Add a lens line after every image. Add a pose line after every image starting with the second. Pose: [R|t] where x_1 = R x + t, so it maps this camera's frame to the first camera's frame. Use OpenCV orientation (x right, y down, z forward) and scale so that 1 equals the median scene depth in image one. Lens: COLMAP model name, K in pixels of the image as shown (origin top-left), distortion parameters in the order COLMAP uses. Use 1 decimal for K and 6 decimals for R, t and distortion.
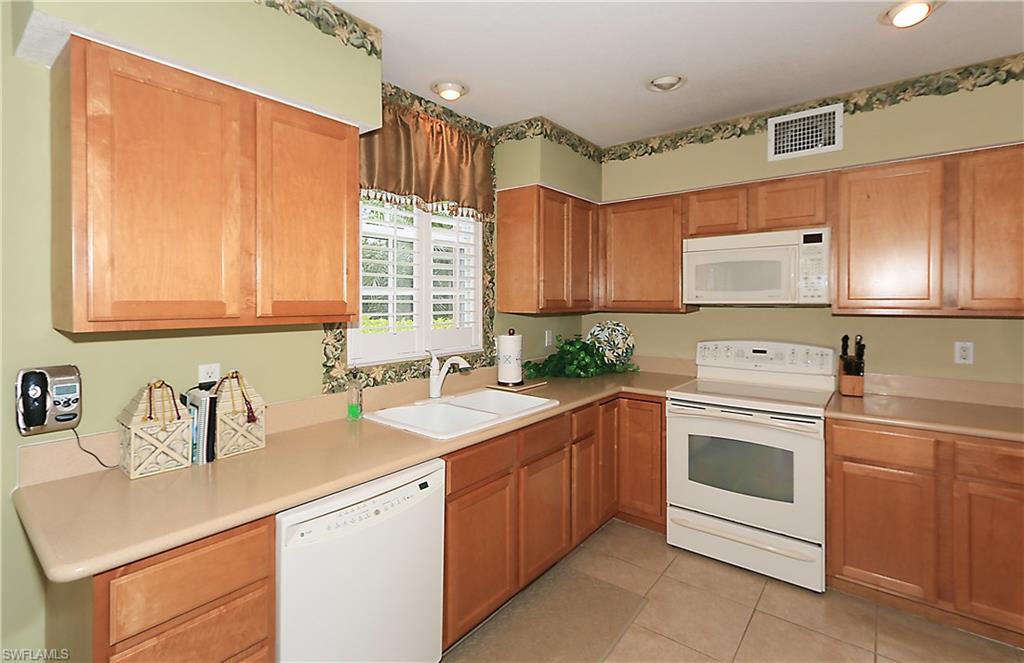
lens RADIAL K [[486.8, 0, 466.0], [0, 486.8, 311.8], [0, 0, 1]] dist [0.003207, 0.000537]
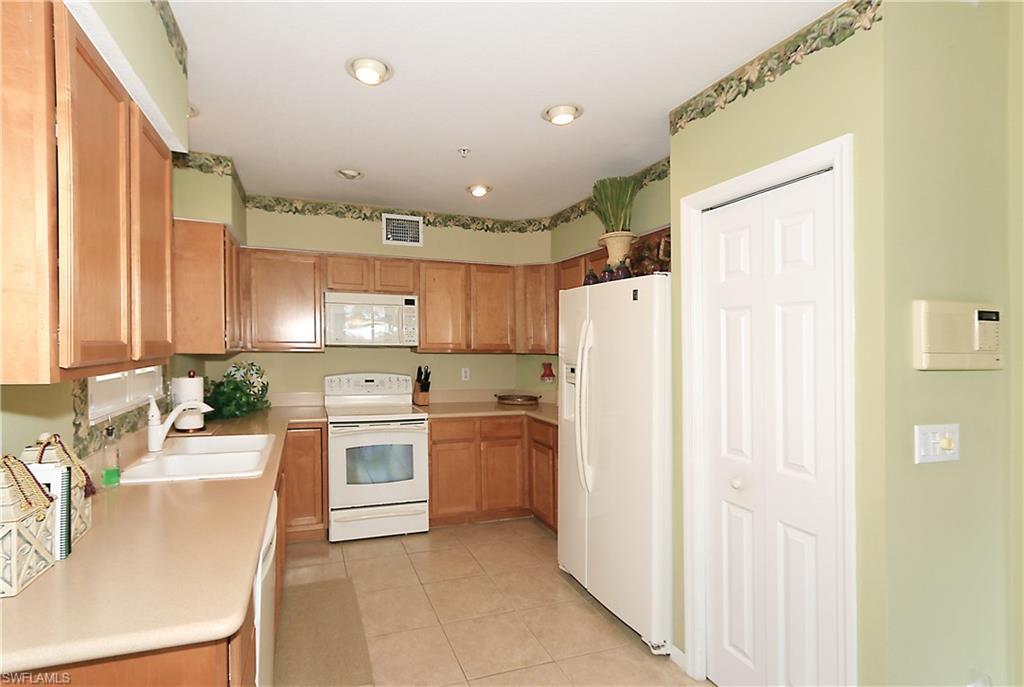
lens RADIAL K [[510.1, 0, 509.5], [0, 510.1, 342.5], [0, 0, 1]] dist [0.002605, 0.001812]
pose [[0.453575, 0.011601, 0.891143, -0.577413], [0.003422, 0.999885, -0.014758, -0.003149], [-0.891211, 0.009743, 0.453483, 0.018646]]
